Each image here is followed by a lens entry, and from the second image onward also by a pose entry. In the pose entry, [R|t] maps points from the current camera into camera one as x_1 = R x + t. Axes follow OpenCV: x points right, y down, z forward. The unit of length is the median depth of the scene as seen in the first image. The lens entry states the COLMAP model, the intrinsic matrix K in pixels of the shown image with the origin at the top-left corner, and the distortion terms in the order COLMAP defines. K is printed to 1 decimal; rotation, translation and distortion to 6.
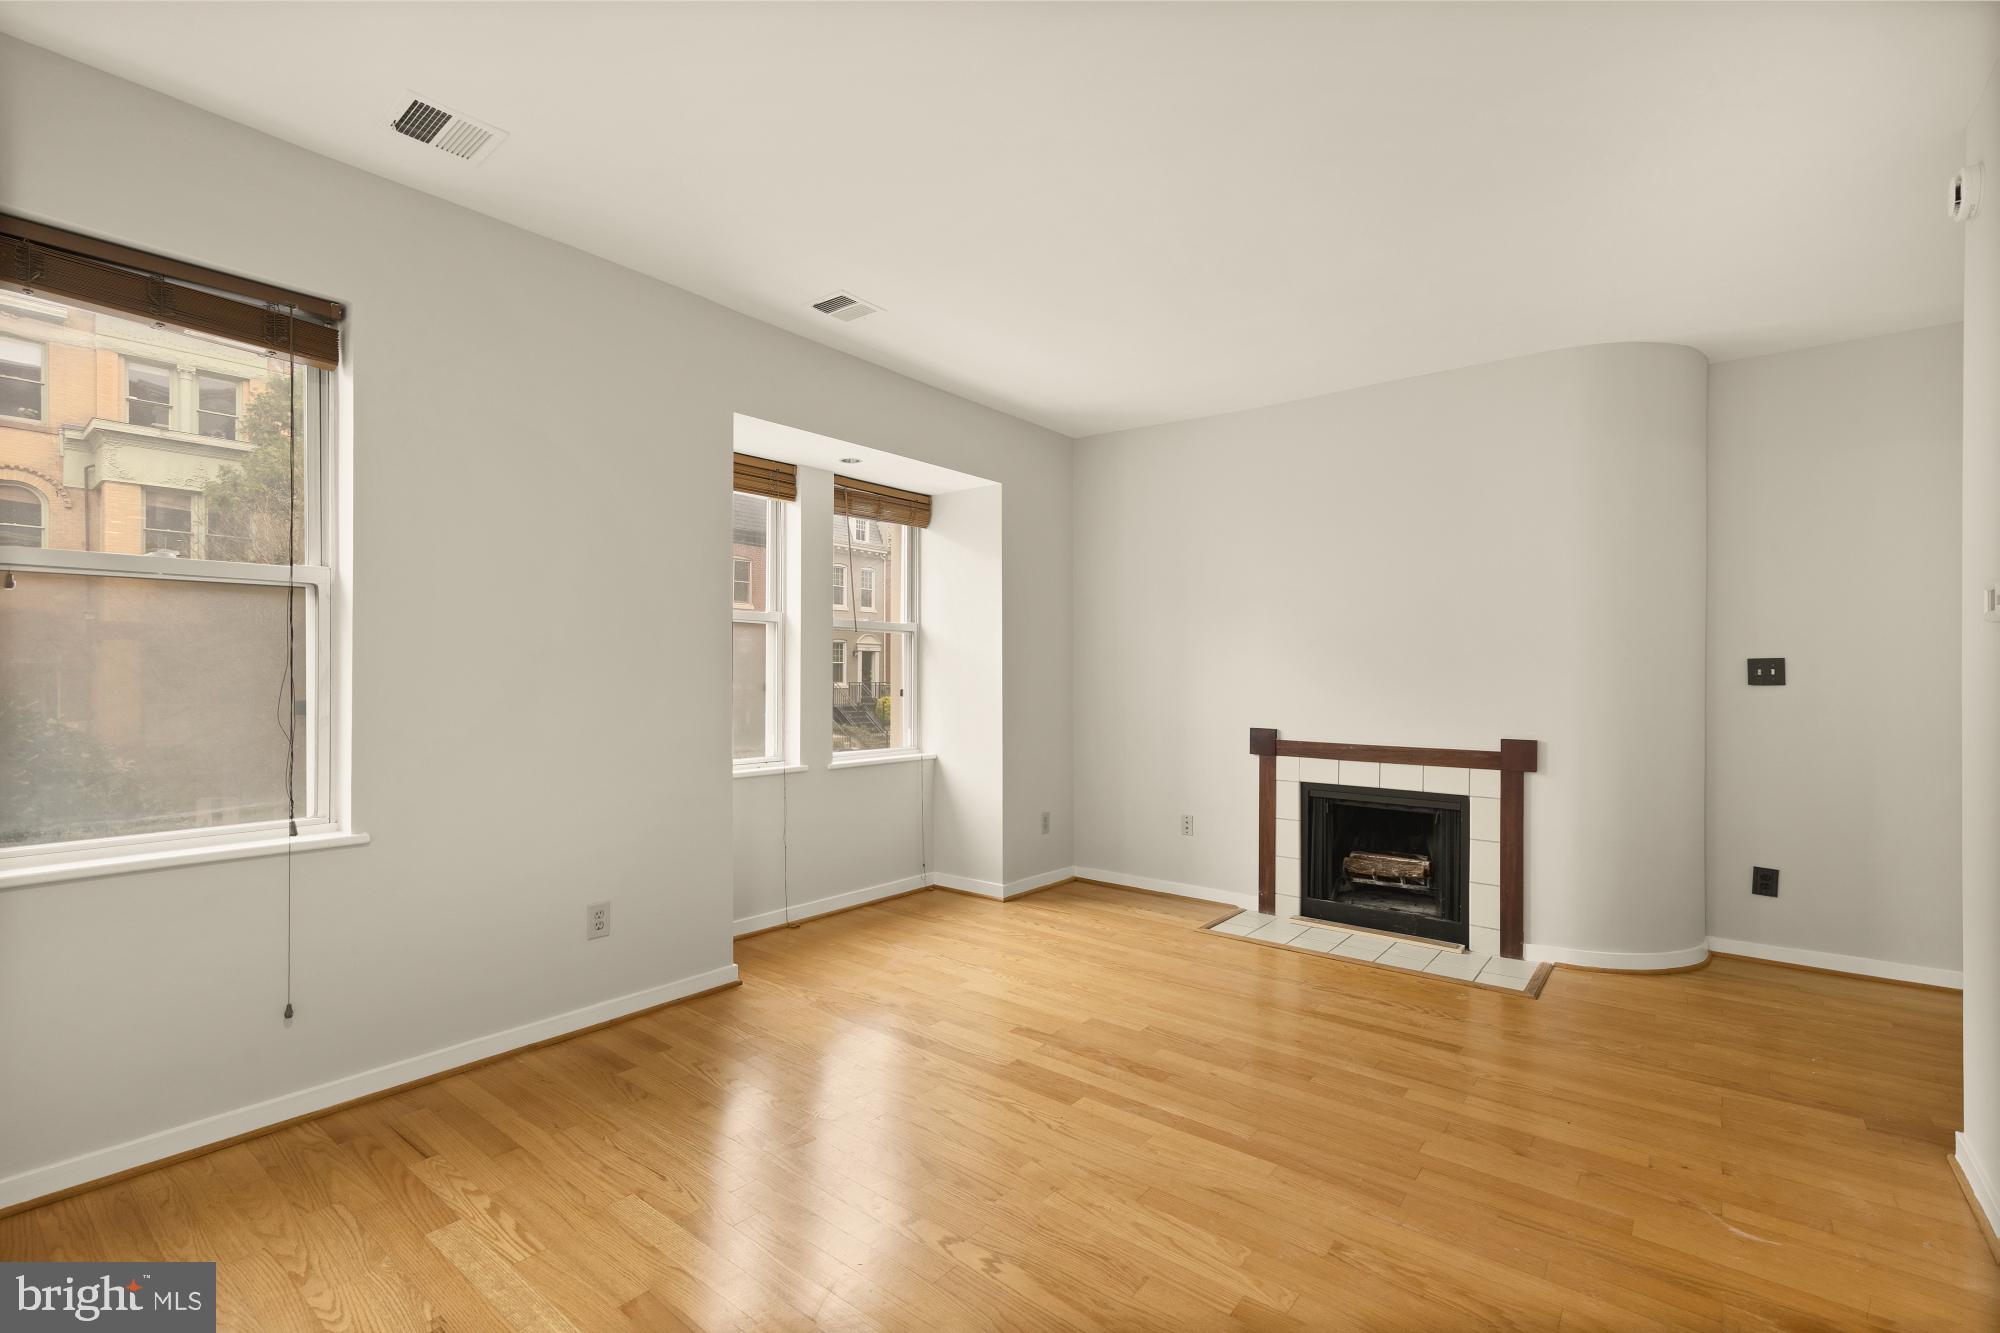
lens RADIAL K [[894.5, 0, 1003.7], [0, 894.5, 674.3], [0, 0, 1]] dist [0.006913, -0.000816]
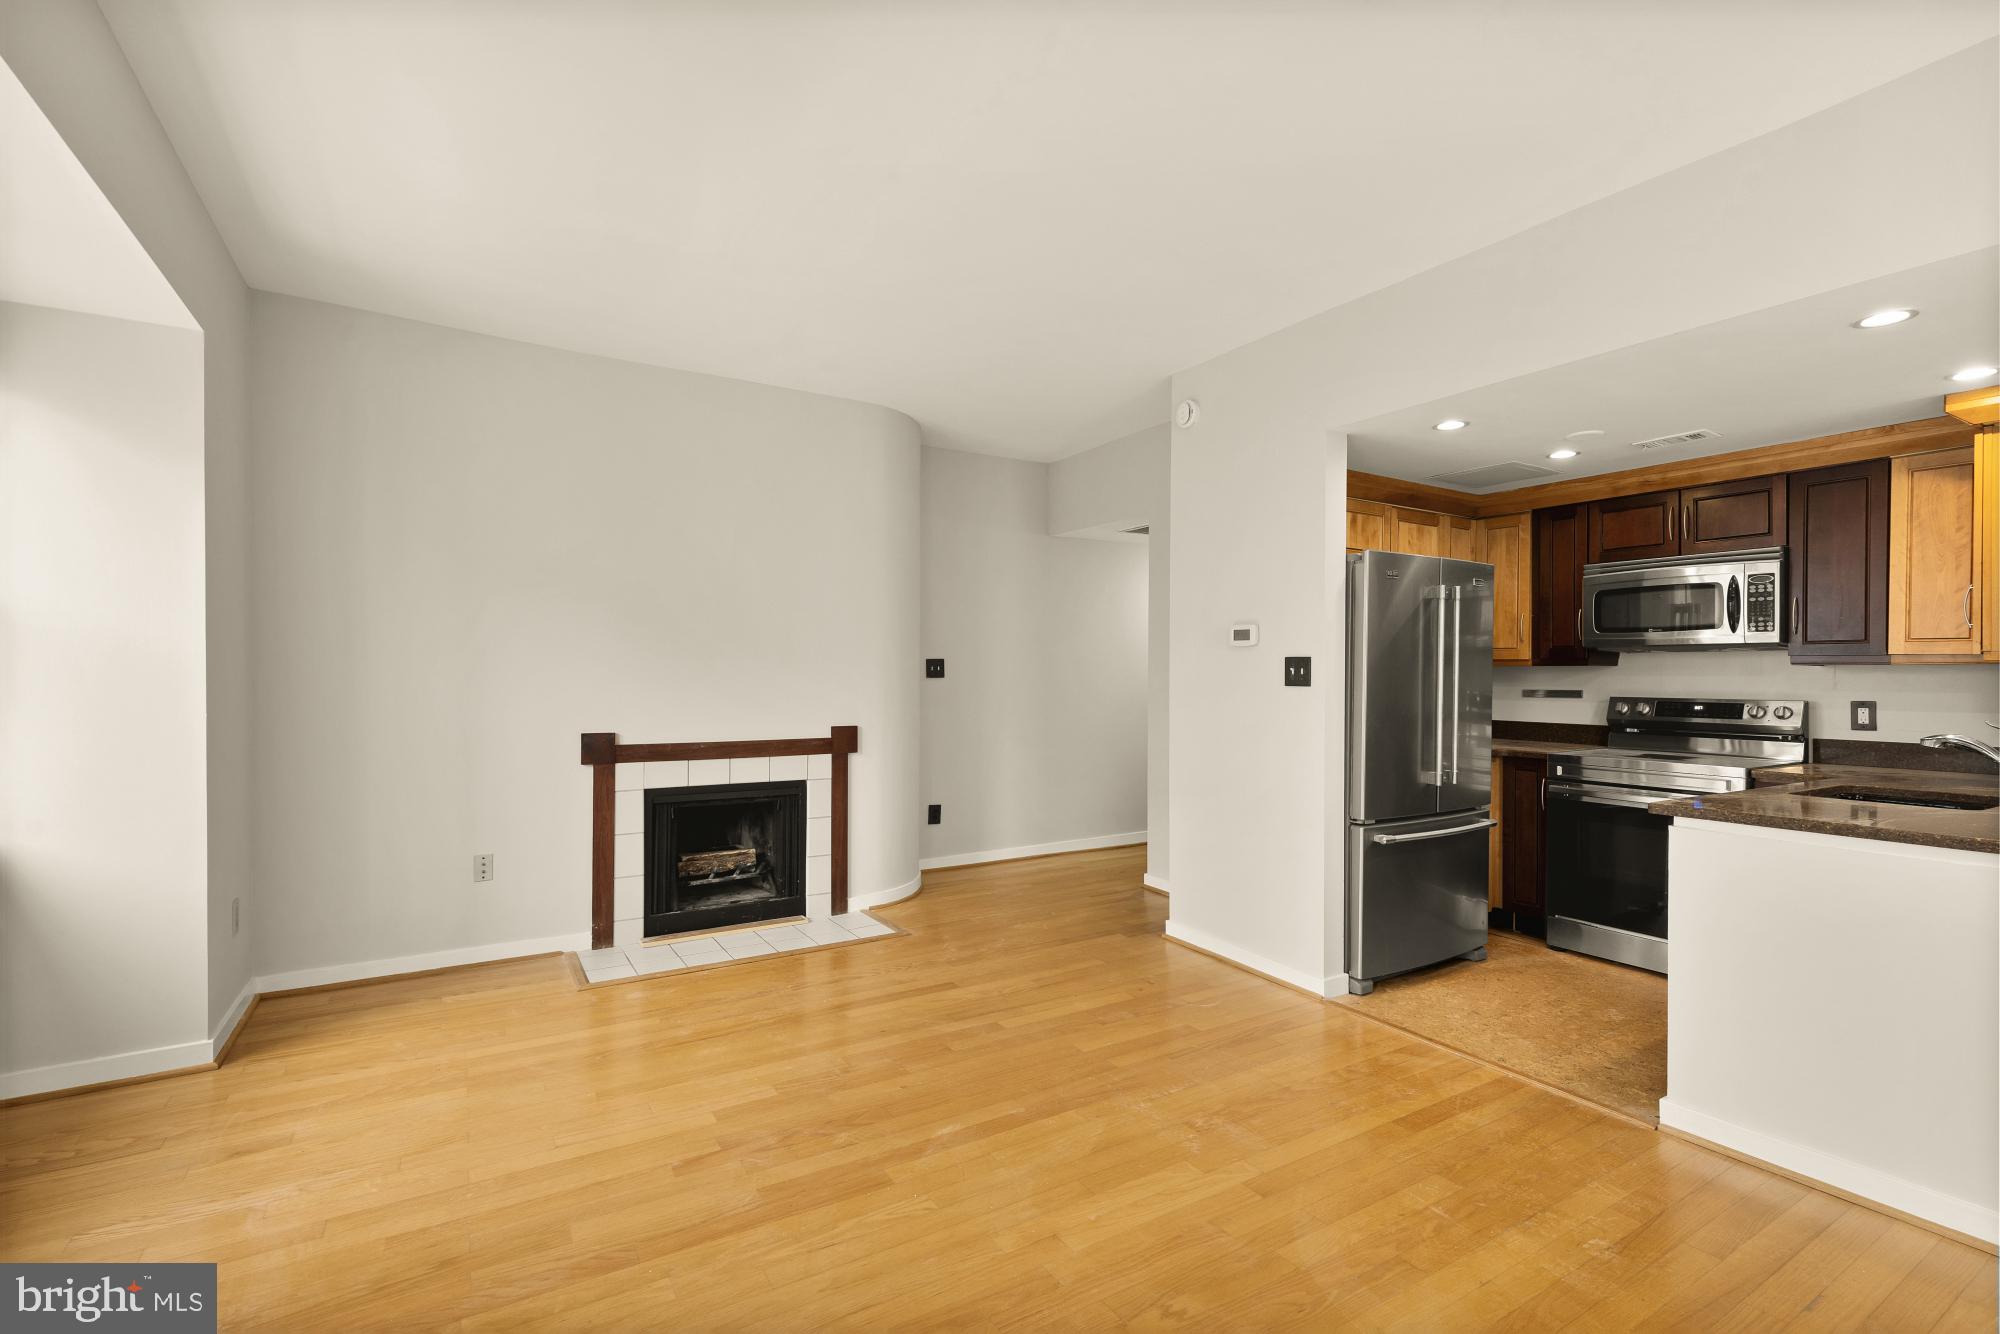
lens RADIAL K [[894.5, 0, 1003.7], [0, 894.5, 674.8], [0, 0, 1]] dist [0.006913, -0.000816]
pose [[0.342057, -0.007252, 0.939651, -0.456624], [-0.003527, 0.999953, 0.009001, -0.005382], [-0.939673, -0.006392, 0.342015, 0.411466]]
